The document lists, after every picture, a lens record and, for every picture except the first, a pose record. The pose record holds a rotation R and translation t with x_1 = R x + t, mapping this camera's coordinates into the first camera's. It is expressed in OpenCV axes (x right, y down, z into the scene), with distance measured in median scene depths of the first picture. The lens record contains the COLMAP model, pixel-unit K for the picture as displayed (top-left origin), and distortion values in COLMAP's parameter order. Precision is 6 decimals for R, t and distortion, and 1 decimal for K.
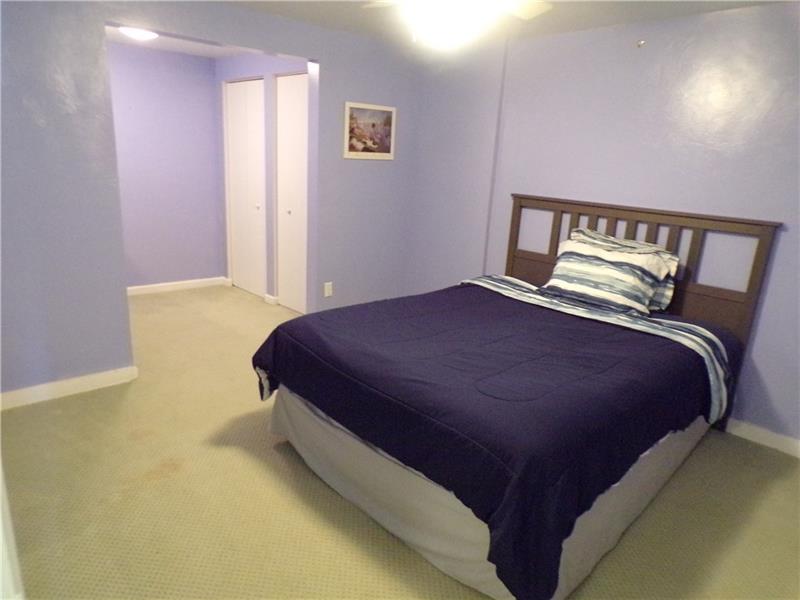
lens RADIAL K [[539.5, 0, 406.3], [0, 539.5, 300.1], [0, 0, 1]] dist [0.005361, -0.001046]
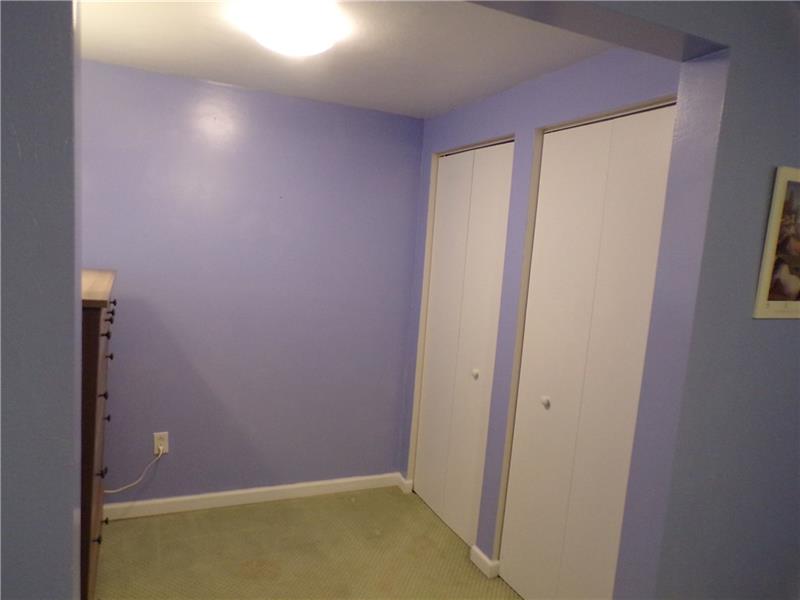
lens RADIAL K [[539.5, 0, 398.1], [0, 539.5, 301.6], [0, 0, 1]] dist [0.005361, -0.001046]
pose [[0.942478, 0.054662, -0.329767, -0.179655], [-0.107685, 0.983595, -0.144723, -0.160737], [0.316446, 0.171909, 0.932904, 0.481037]]
